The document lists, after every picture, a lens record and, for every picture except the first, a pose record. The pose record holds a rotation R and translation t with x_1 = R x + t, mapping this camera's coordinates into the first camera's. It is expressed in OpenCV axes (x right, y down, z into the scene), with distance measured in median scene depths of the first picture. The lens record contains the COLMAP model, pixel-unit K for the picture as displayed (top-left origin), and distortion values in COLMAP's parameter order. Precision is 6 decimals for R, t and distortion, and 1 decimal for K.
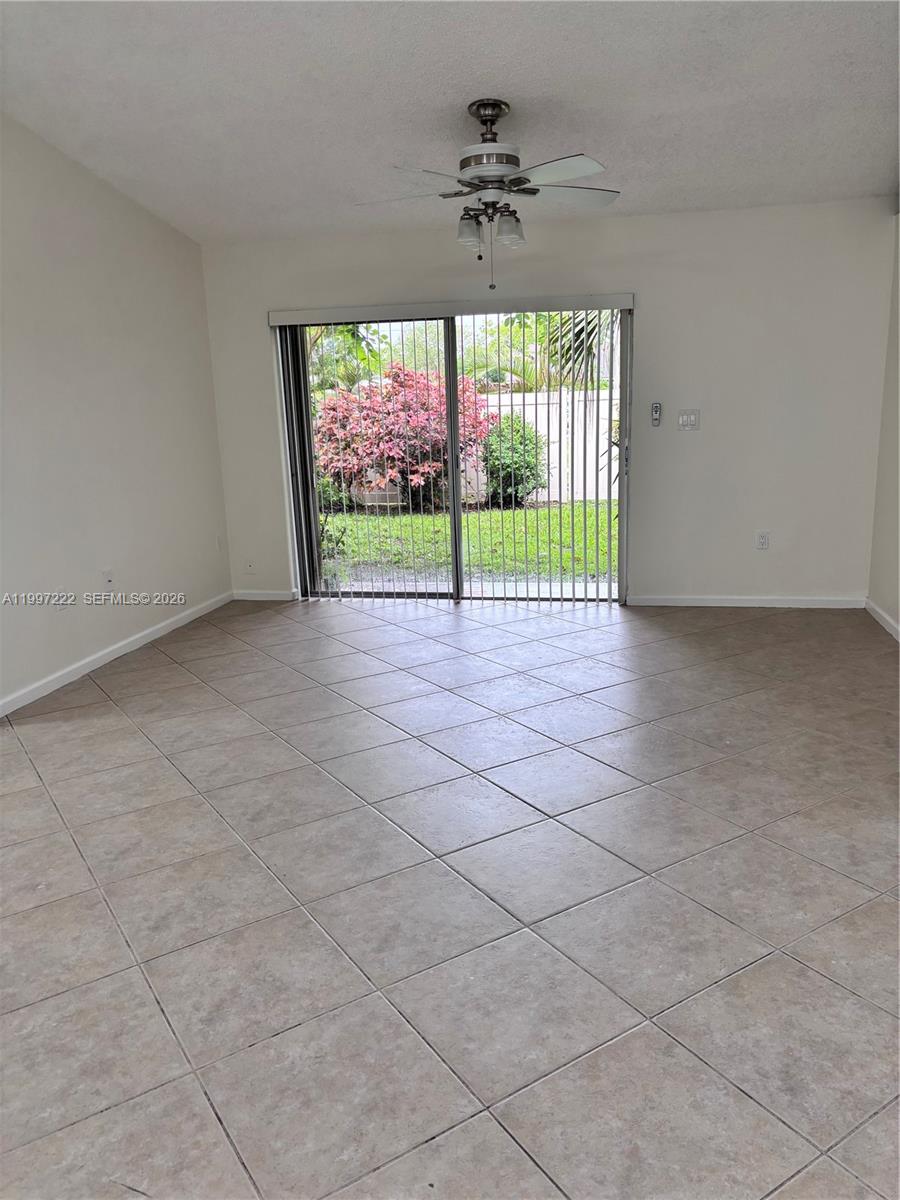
lens RADIAL K [[903.6, 0, 453.9], [0, 903.6, 611.8], [0, 0, 1]] dist [0.030986, -0.036651]
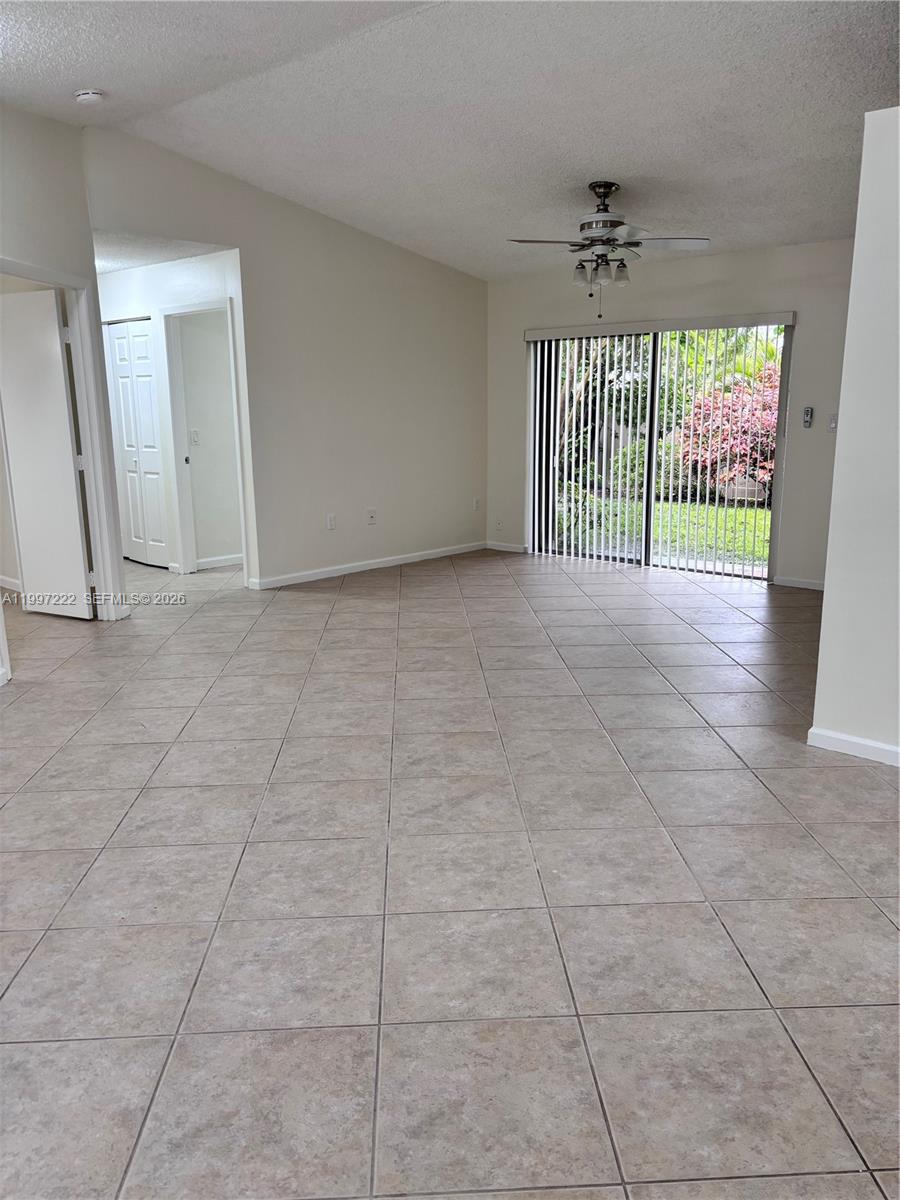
lens RADIAL K [[903.6, 0, 456.5], [0, 903.6, 609.1], [0, 0, 1]] dist [0.030986, -0.036651]
pose [[0.866085, 0.138325, -0.480378, 0.574828], [-0.137574, 0.989801, 0.036979, 0.053056], [0.480594, 0.034060, 0.876282, -0.274635]]
